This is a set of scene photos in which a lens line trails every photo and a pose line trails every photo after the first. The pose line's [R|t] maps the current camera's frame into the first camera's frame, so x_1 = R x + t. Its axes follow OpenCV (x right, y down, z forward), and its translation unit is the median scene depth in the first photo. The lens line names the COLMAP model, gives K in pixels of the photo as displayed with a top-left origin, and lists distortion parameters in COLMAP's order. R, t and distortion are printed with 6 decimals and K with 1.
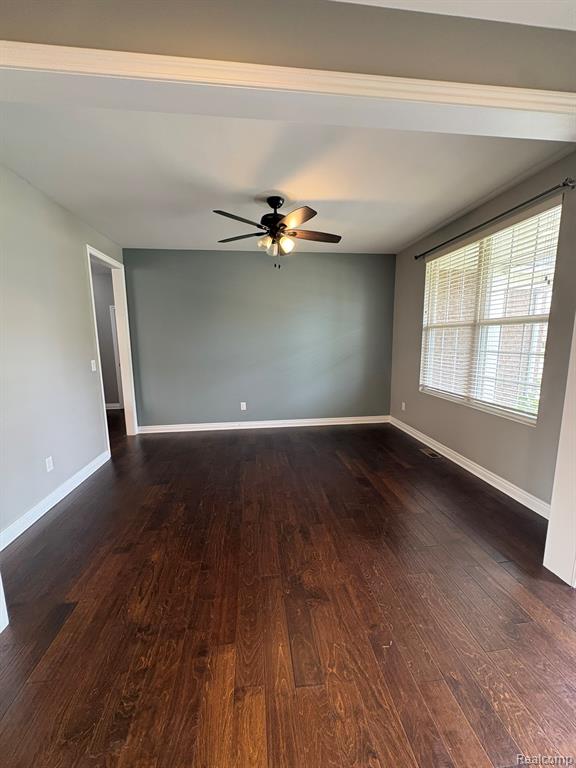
lens RADIAL K [[307.2, 0, 287.0], [0, 307.2, 384.8], [0, 0, 1]] dist [0.000534, 0.000018]
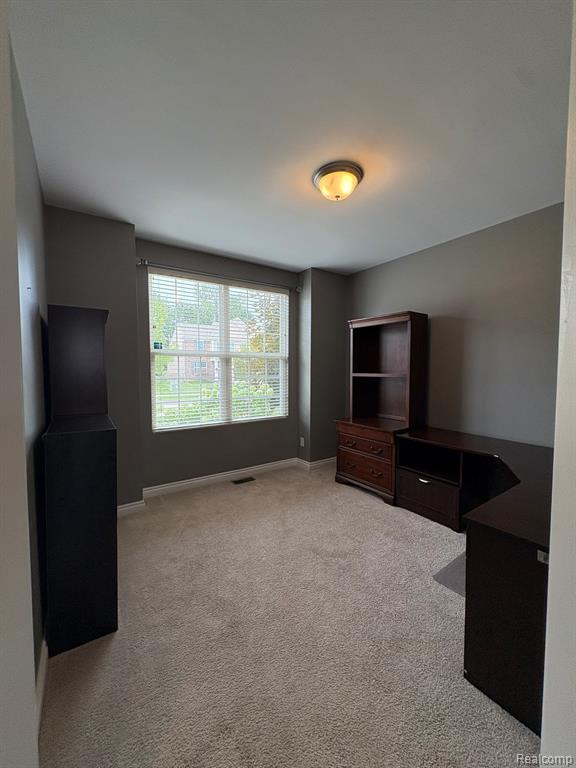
lens RADIAL K [[307.2, 0, 287.8], [0, 307.2, 385.8], [0, 0, 1]] dist [0.000534, 0.000018]
pose [[-0.460566, -0.029653, 0.887130, -0.544790], [0.141749, 0.984158, 0.106487, -0.215929], [-0.876234, 0.174794, -0.449067, 1.511735]]
